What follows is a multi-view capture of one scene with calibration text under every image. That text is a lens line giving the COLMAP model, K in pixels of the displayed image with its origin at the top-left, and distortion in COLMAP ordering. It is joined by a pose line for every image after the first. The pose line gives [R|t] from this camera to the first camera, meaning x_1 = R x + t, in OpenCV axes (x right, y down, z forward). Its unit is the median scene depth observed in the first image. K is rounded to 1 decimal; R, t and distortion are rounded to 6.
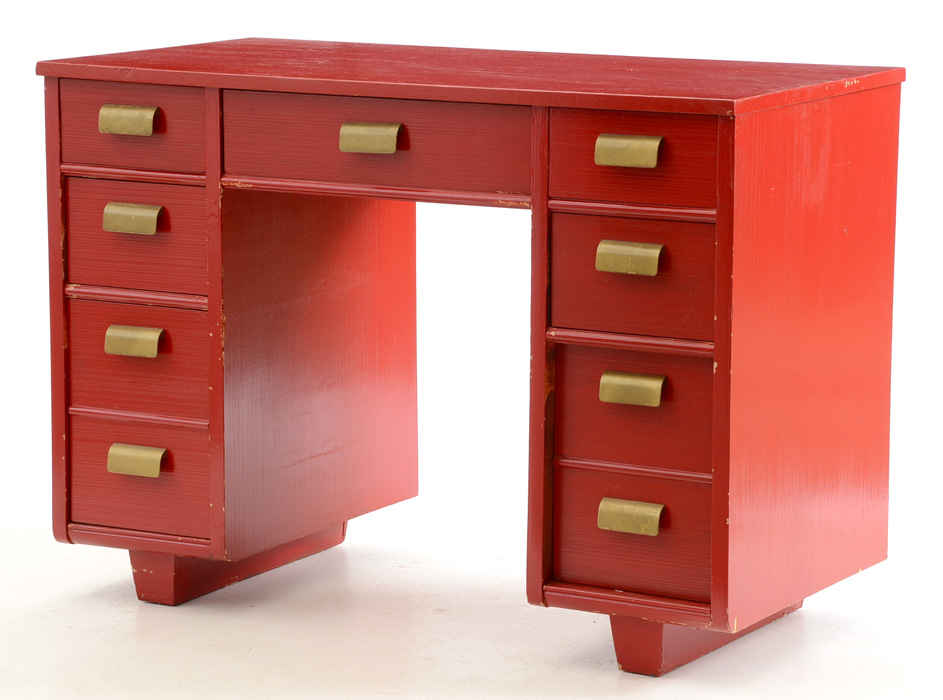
lens RADIAL K [[3300.5, 0, 473.0], [0, 3300.5, 351.9], [0, 0, 1]] dist [0.974265, 0.000000]
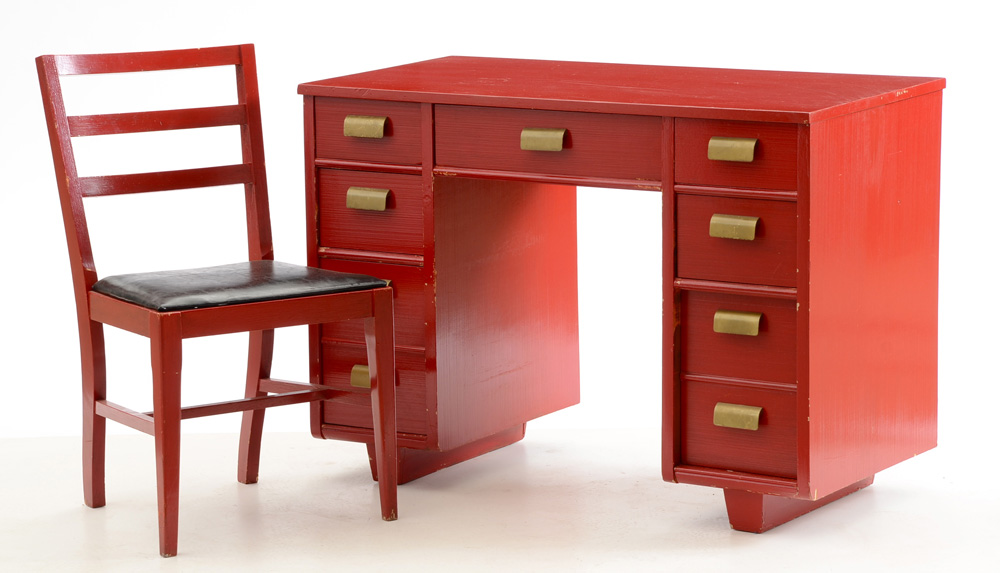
lens RADIAL K [[3427.2, 0, 496.2], [0, 3427.2, 301.5], [0, 0, 1]] dist [1.200028, 0.000000]
pose [[0.999211, -0.010108, -0.038419, 0.003293], [0.010571, 0.999874, 0.011869, -0.014917], [0.038294, -0.012266, 0.999191, -0.407713]]
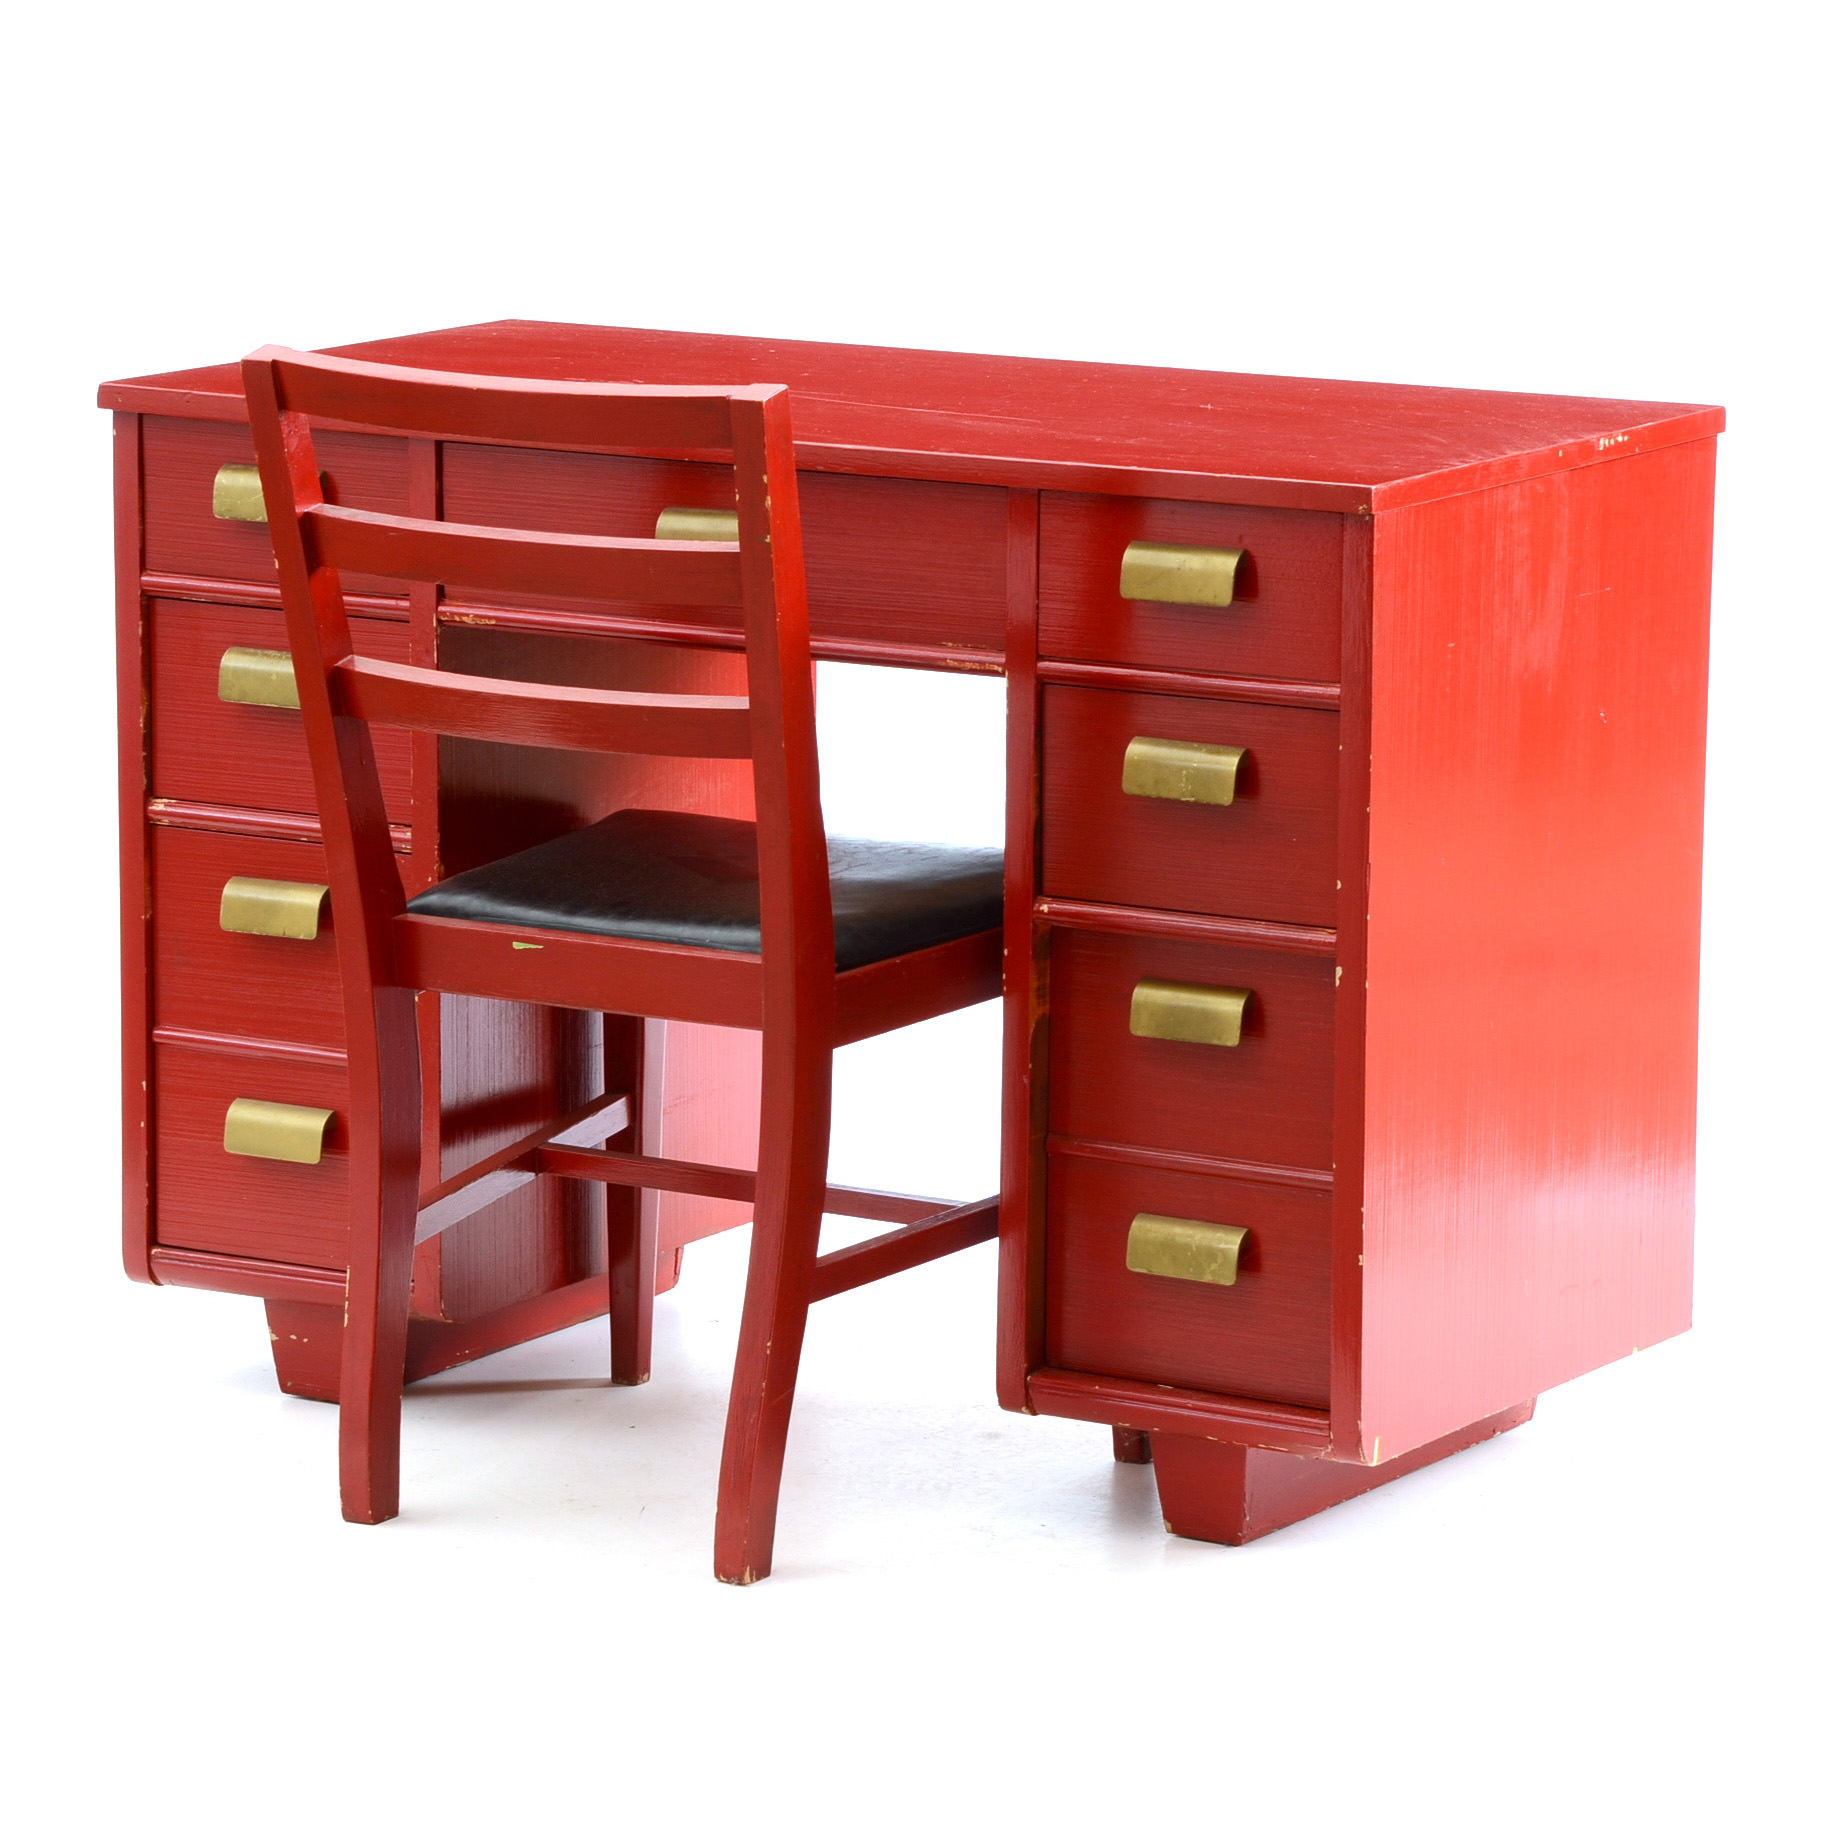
lens RADIAL K [[7837.6, 0, 905.2], [0, 7837.6, 911.7], [0, 0, 1]] dist [1.050801, 0.000000]
pose [[0.999511, 0.008122, -0.030209, 0.038854], [-0.007711, 0.999876, 0.013703, -0.021632], [0.030317, -0.013463, 0.999450, -0.268893]]
